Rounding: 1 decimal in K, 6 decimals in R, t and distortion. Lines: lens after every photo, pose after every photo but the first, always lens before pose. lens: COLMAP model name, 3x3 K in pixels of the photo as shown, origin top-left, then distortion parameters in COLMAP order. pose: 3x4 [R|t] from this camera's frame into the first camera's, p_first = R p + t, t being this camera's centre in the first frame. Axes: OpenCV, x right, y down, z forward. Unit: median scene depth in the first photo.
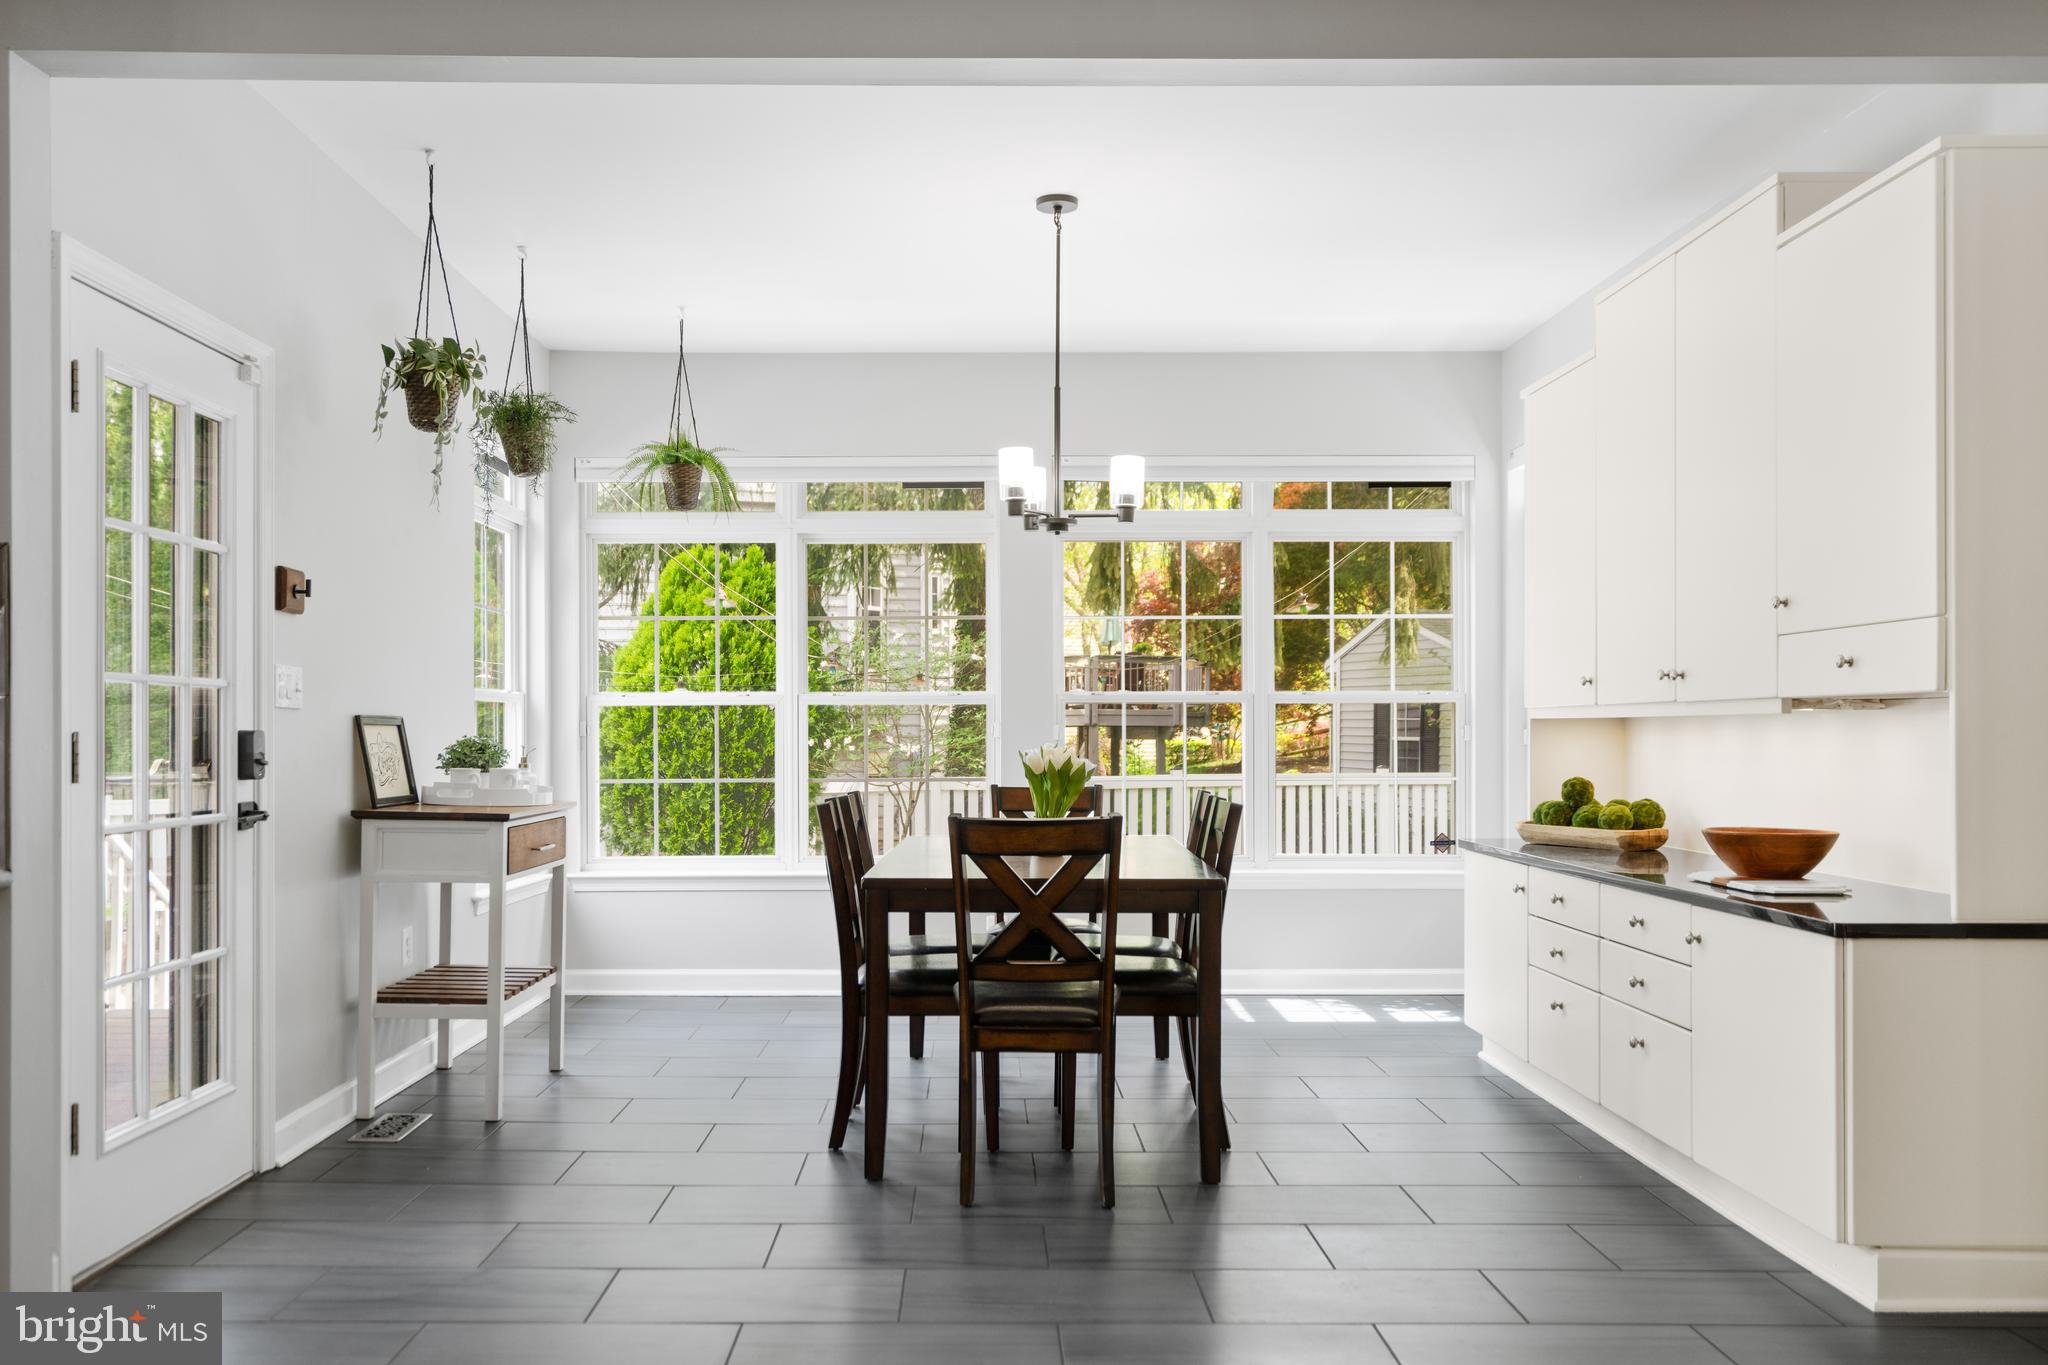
lens RADIAL K [[1586.7, 0, 991.1], [0, 1586.7, 722.7], [0, 0, 1]] dist [0.025358, -0.005449]
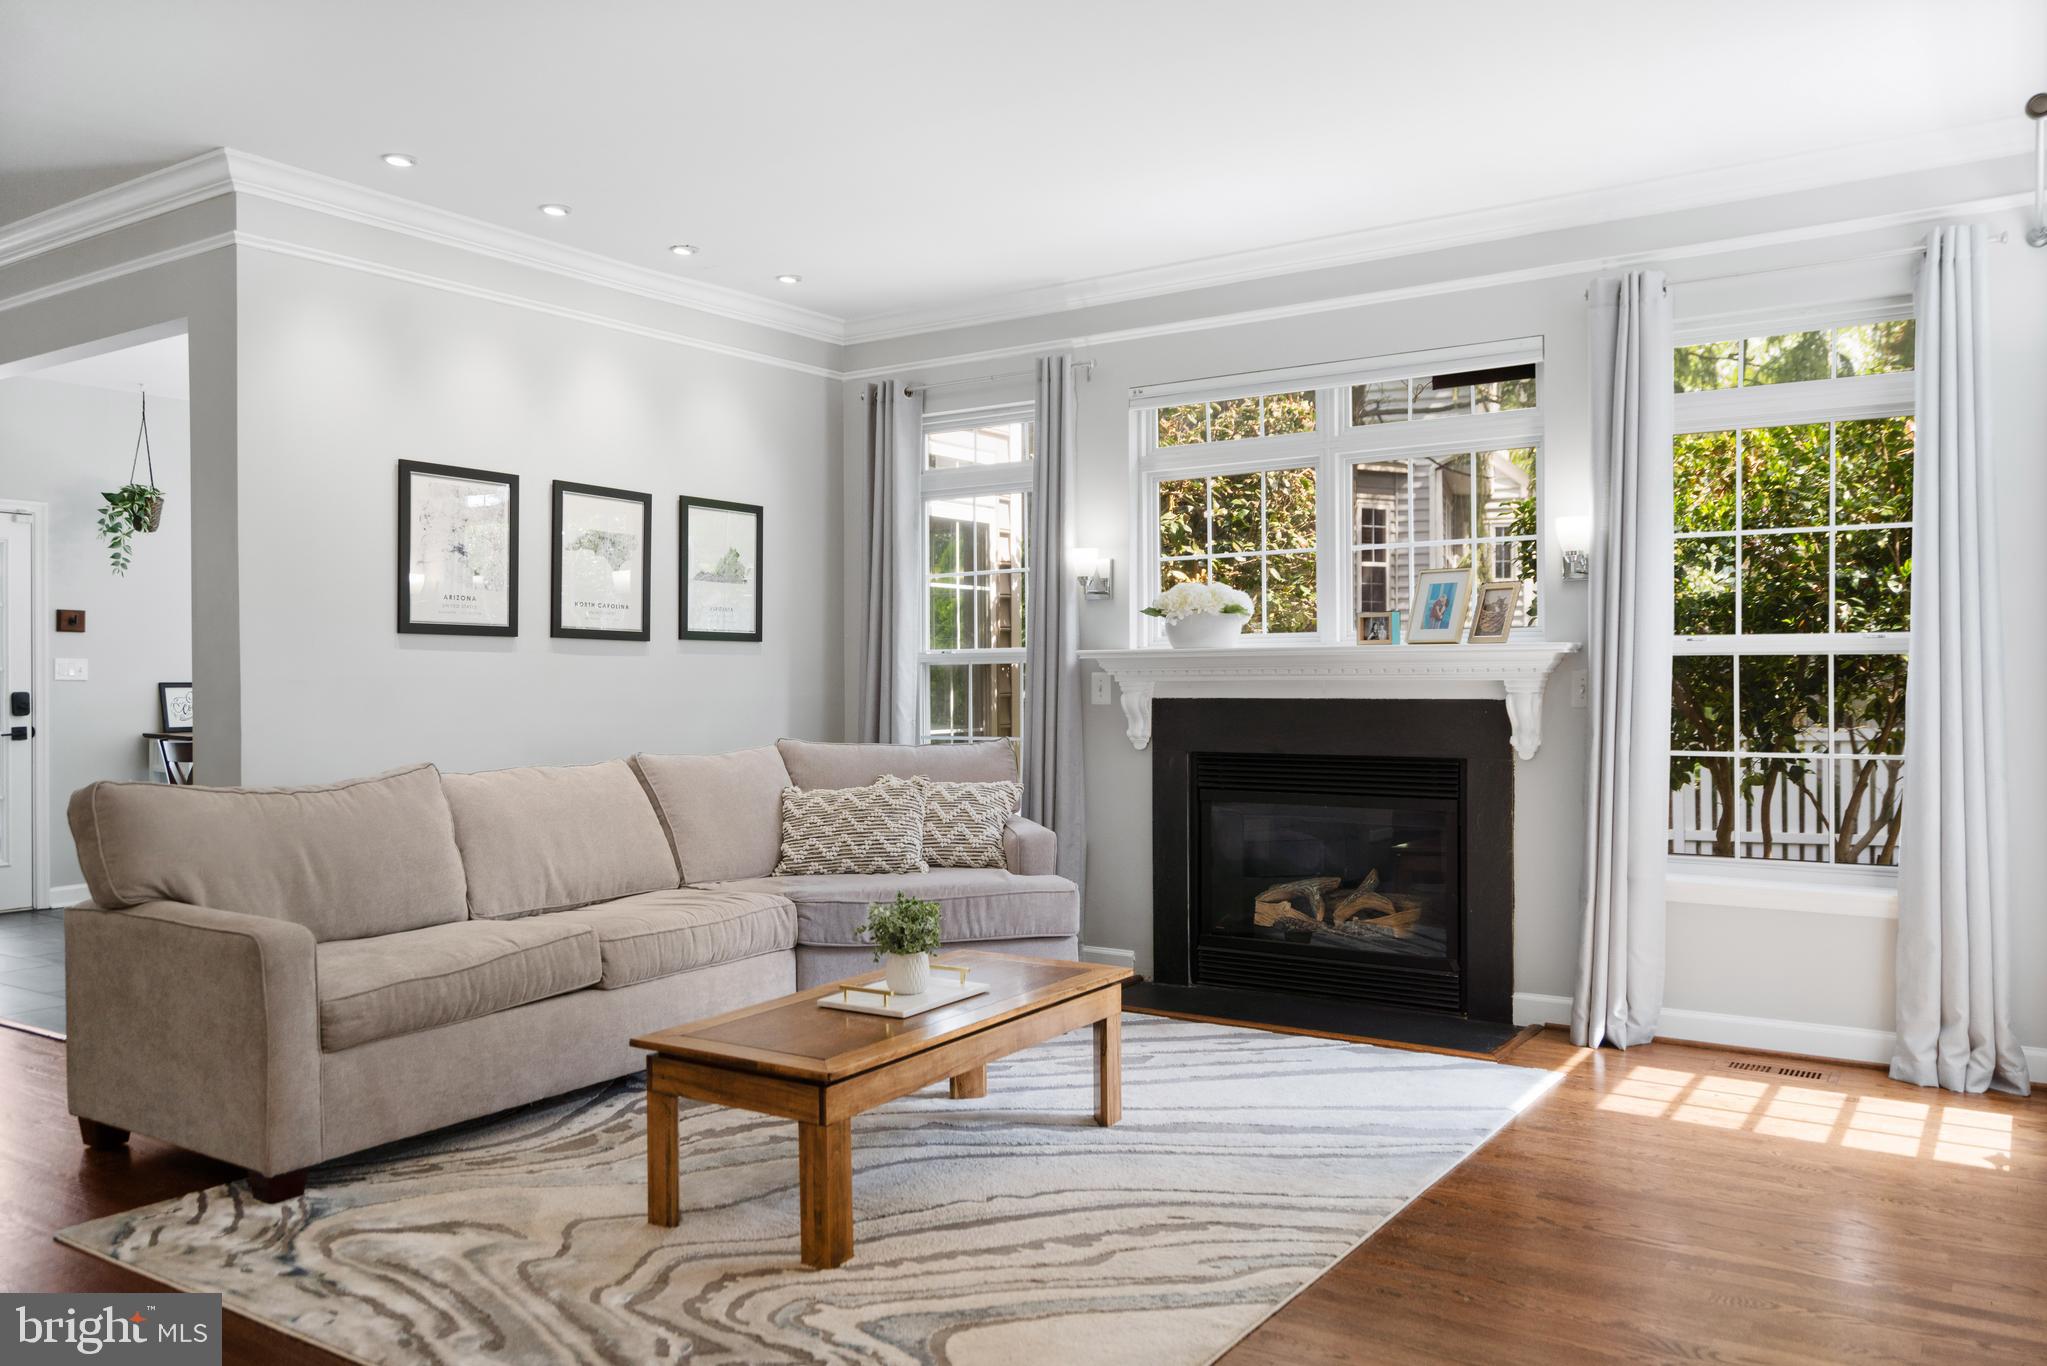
lens RADIAL K [[1532.5, 0, 1012.5], [0, 1532.5, 683.4], [0, 0, 1]] dist [0.007788, 0.006598]
pose [[0.625088, 0.009143, -0.780500, 1.656832], [-0.000978, 0.999940, 0.010930, -0.025814], [0.780553, -0.006069, 0.625060, 0.667913]]
